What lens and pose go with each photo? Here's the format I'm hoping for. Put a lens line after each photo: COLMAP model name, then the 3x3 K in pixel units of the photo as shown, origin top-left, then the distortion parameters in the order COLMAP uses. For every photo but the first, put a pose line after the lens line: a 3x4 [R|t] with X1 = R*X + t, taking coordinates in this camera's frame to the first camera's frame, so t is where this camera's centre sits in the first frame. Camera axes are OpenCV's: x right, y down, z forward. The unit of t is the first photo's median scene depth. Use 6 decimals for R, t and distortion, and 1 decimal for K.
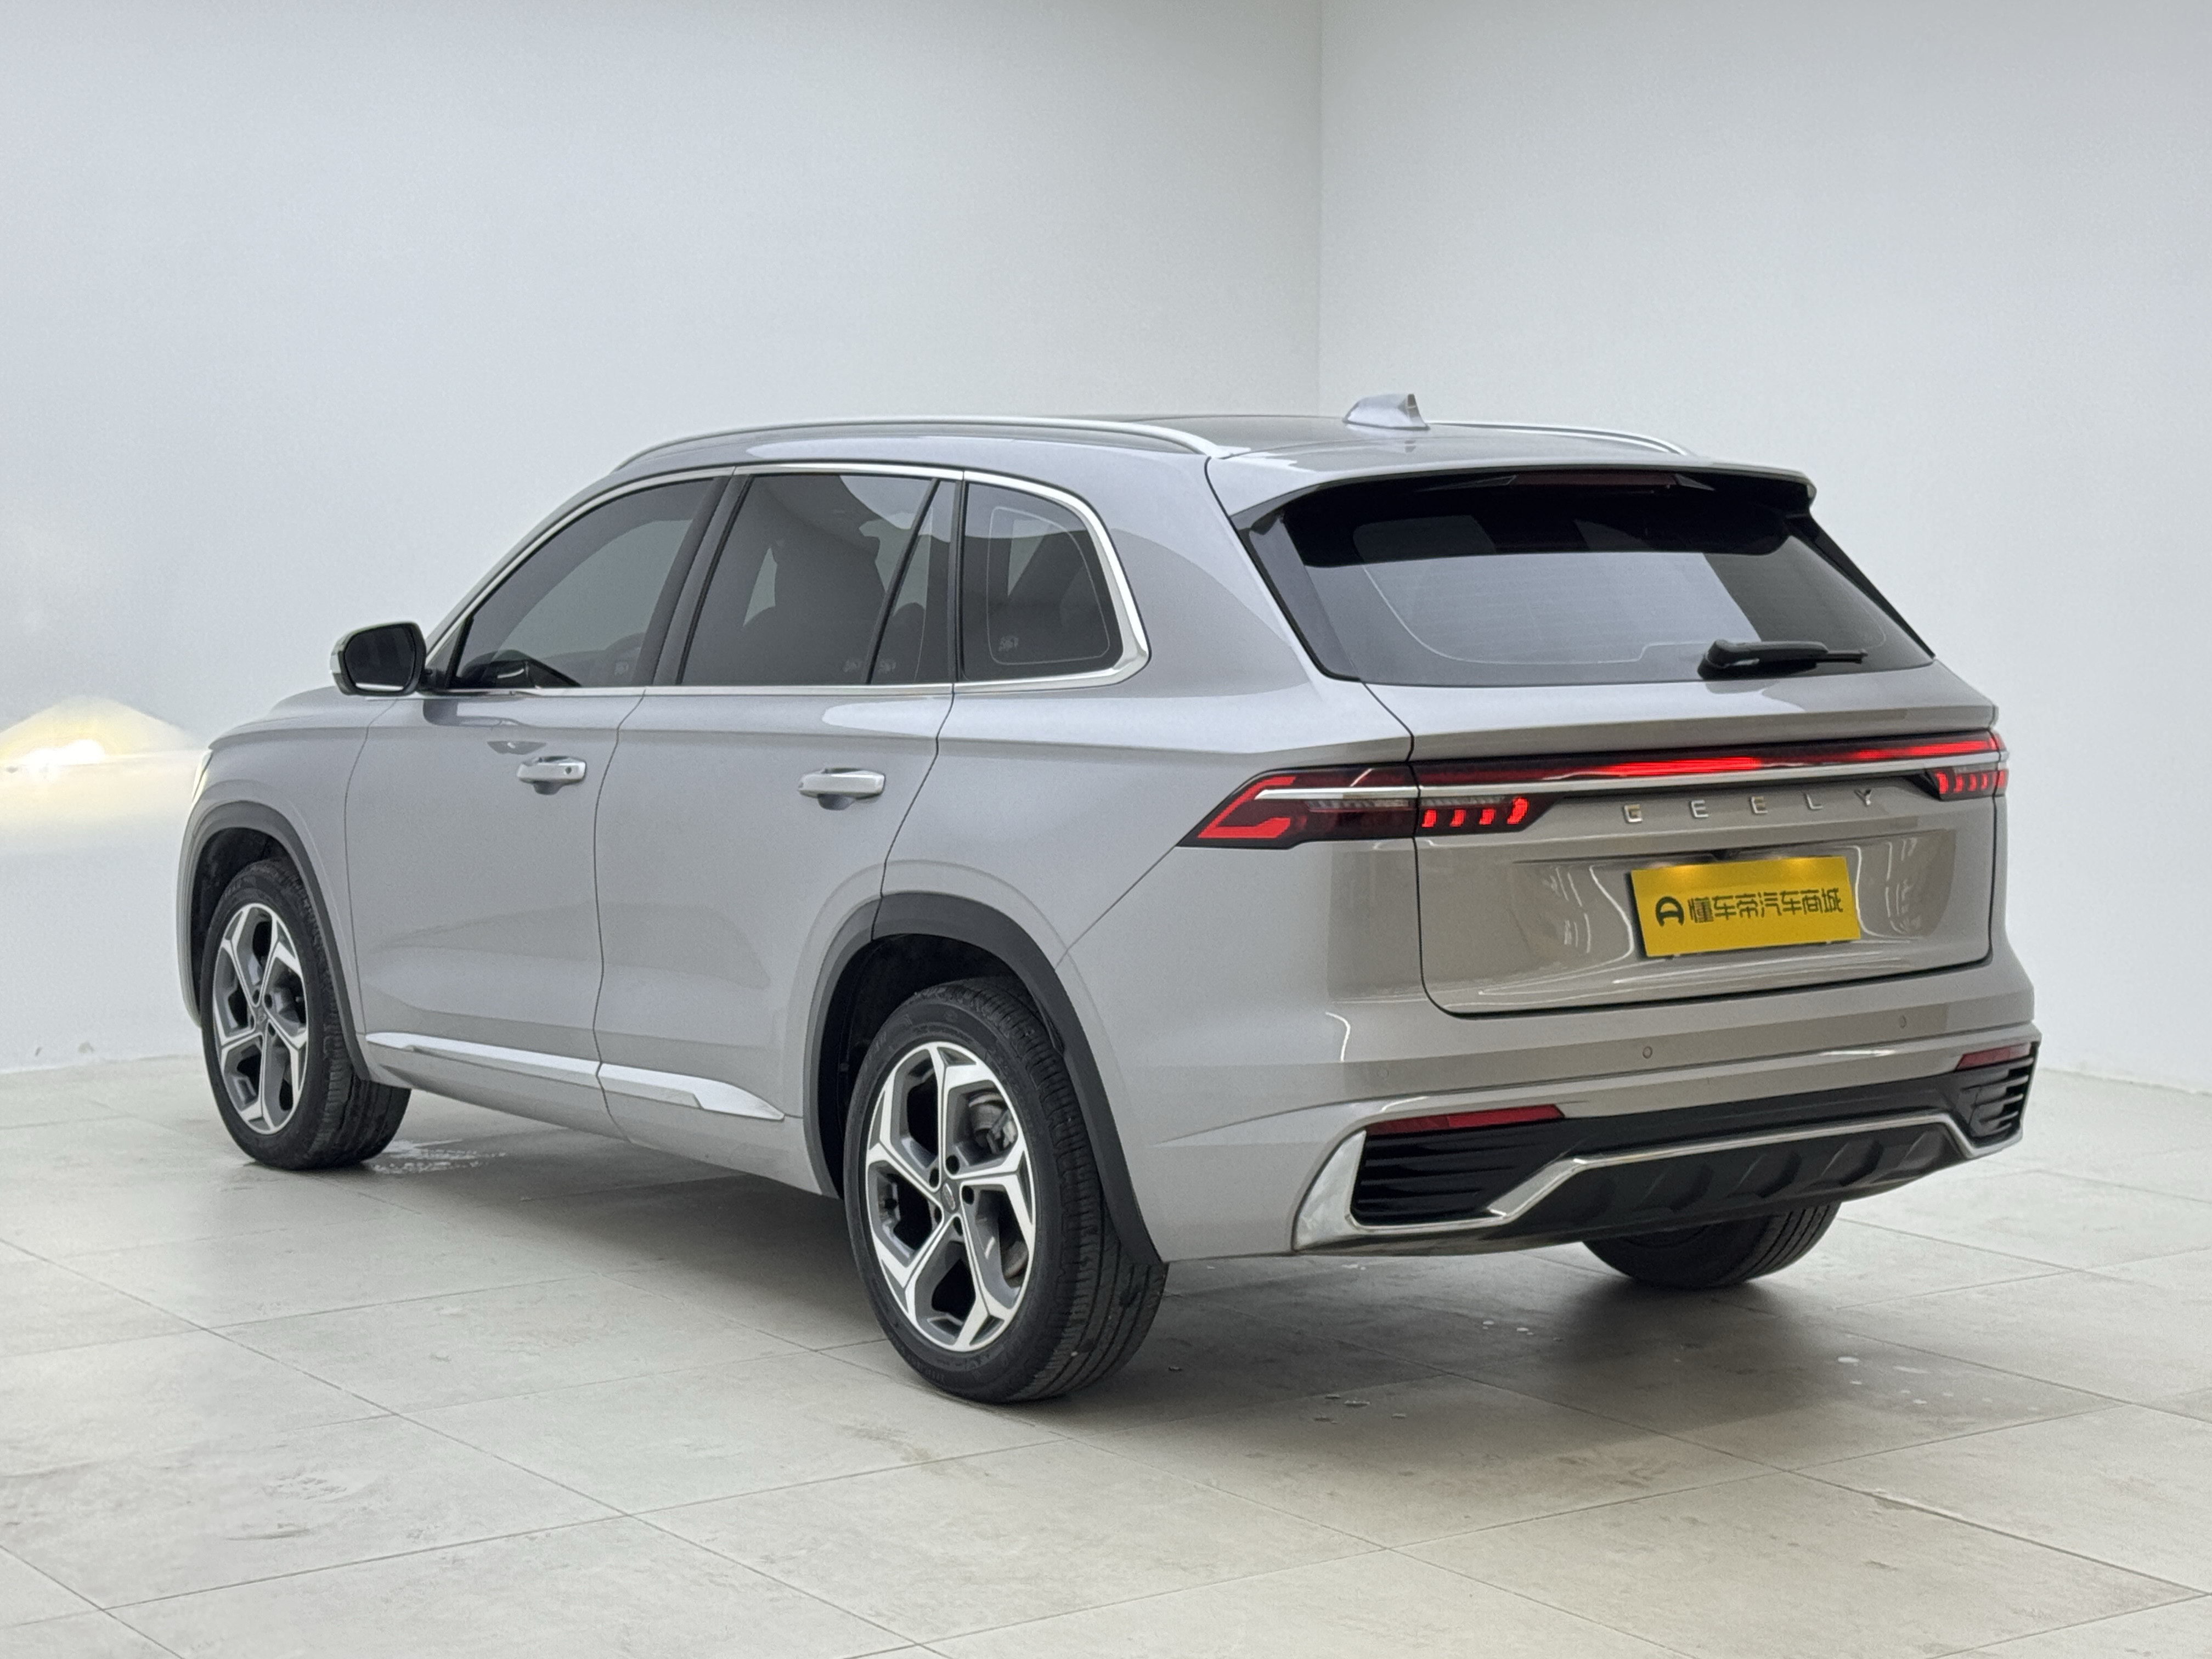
lens RADIAL K [[3904.9, 0, 1106.0], [0, 3904.9, 829.5], [0, 0, 1]] dist [0.144869, -0.001651]
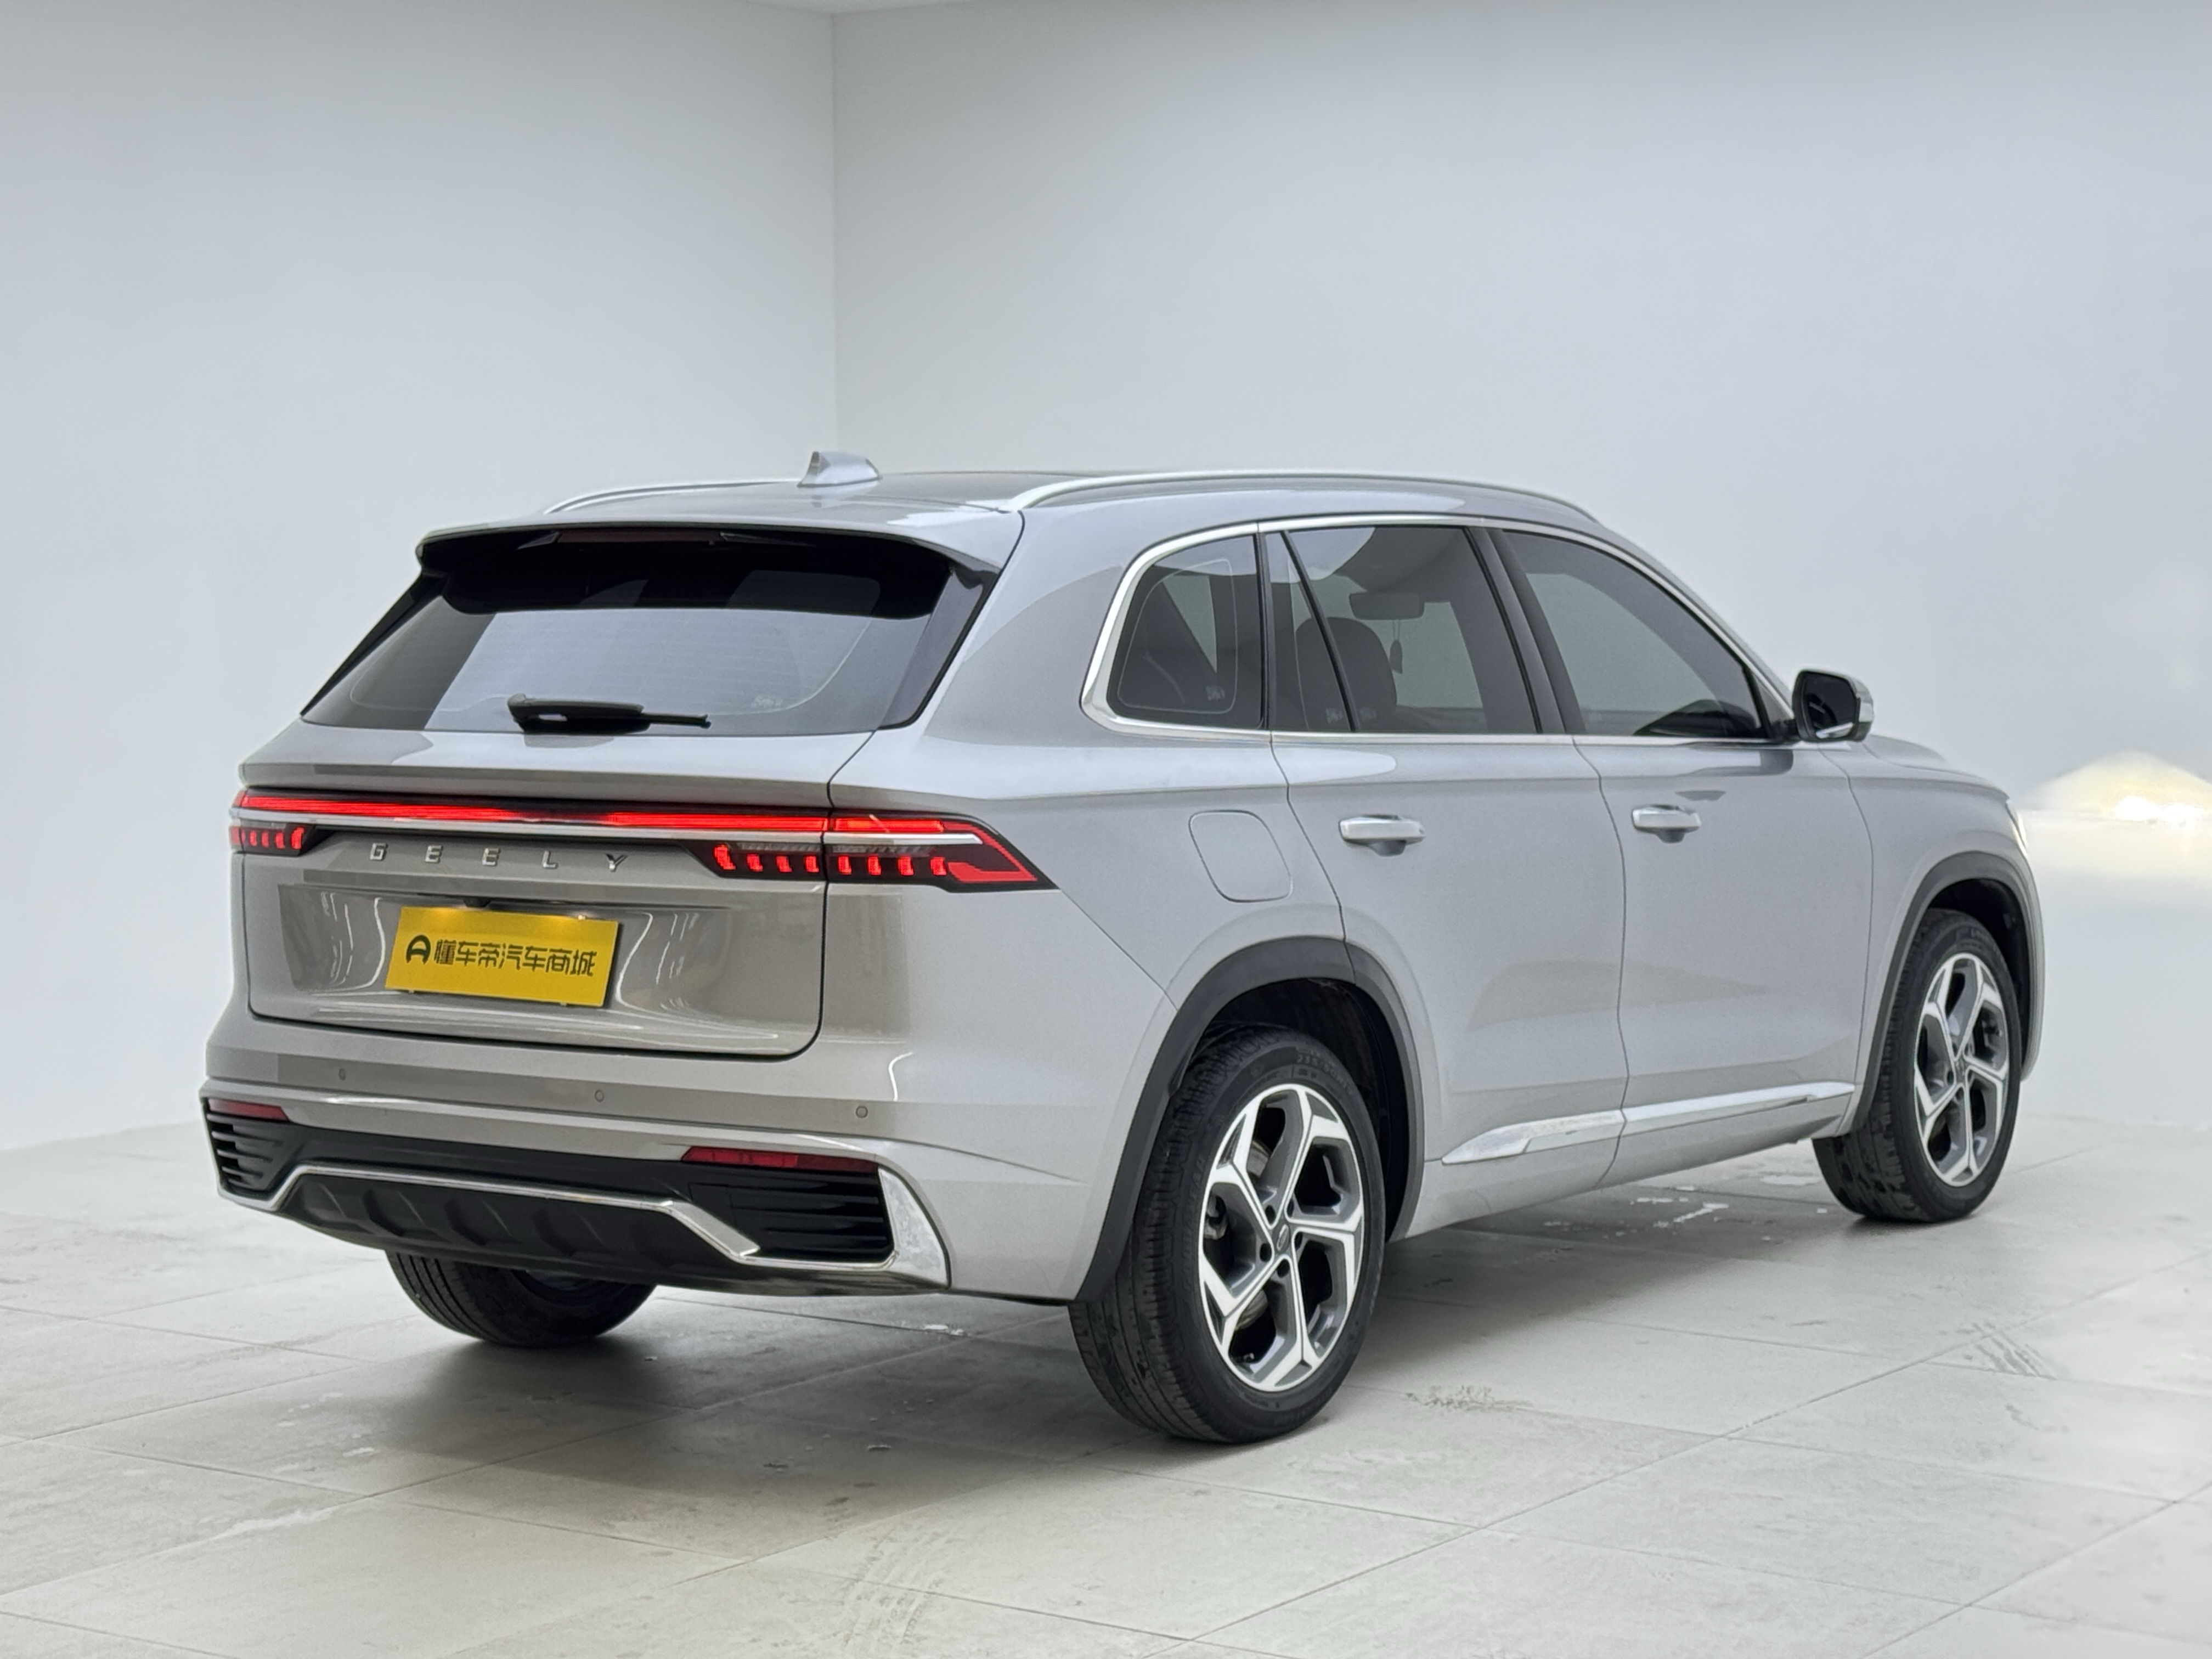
lens RADIAL K [[3845.6, 0, 1106.0], [0, 3845.6, 829.5], [0, 0, 1]] dist [0.163437, 0.037894]
pose [[0.336680, 0.064989, -0.939374, 1.138804], [-0.072363, 0.996451, 0.043002, -0.066612], [0.938835, 0.053497, 0.340187, 0.794234]]
